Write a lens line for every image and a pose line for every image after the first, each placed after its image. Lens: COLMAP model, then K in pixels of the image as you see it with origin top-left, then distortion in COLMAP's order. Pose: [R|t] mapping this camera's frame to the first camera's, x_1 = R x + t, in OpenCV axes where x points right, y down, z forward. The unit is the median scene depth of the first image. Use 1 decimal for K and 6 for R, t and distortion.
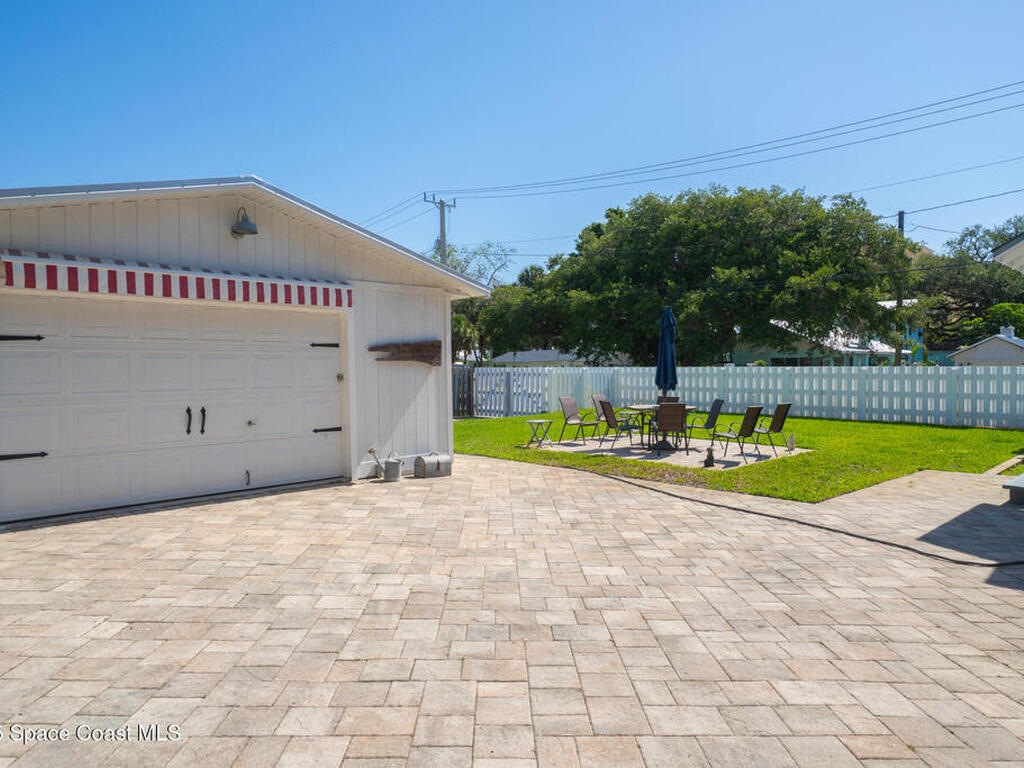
lens RADIAL K [[649.2, 0, 509.7], [0, 649.2, 364.9], [0, 0, 1]] dist [0.000785, -0.000381]
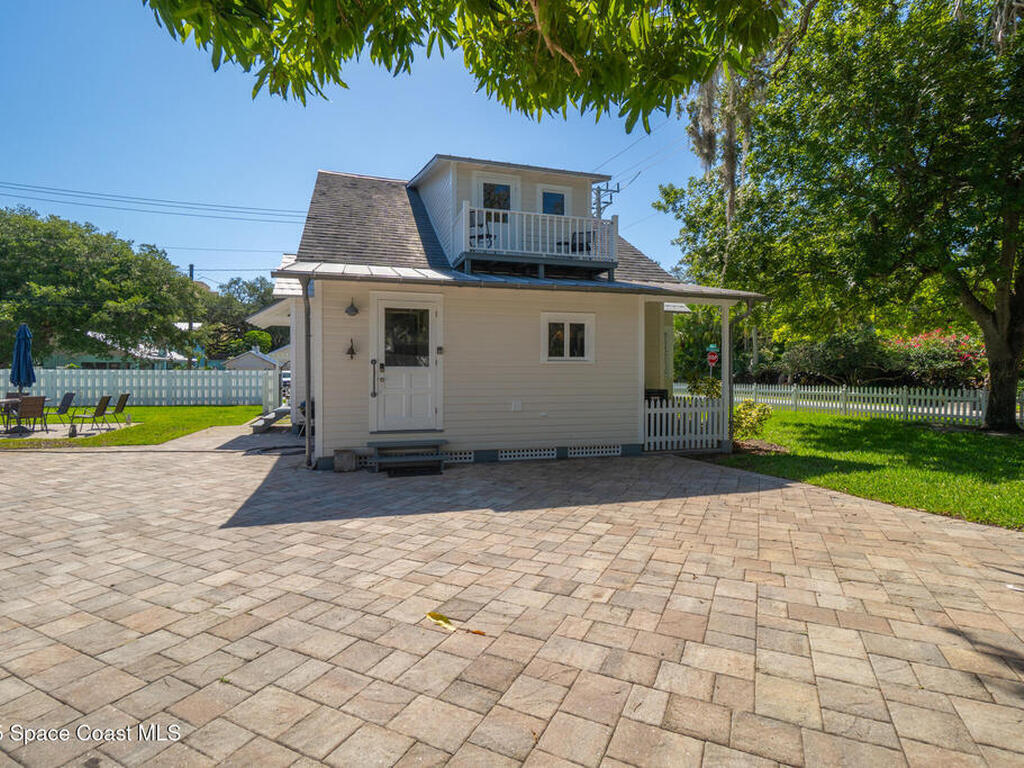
lens RADIAL K [[519.9, 0, 512.0], [0, 519.9, 384.0], [0, 0, 1]] dist [-0.001361, -0.000349]
pose [[0.447000, -0.017150, 0.894370, -0.134396], [-0.009830, 0.999662, 0.024082, -0.001528], [-0.894480, -0.019556, 0.446680, -0.186935]]
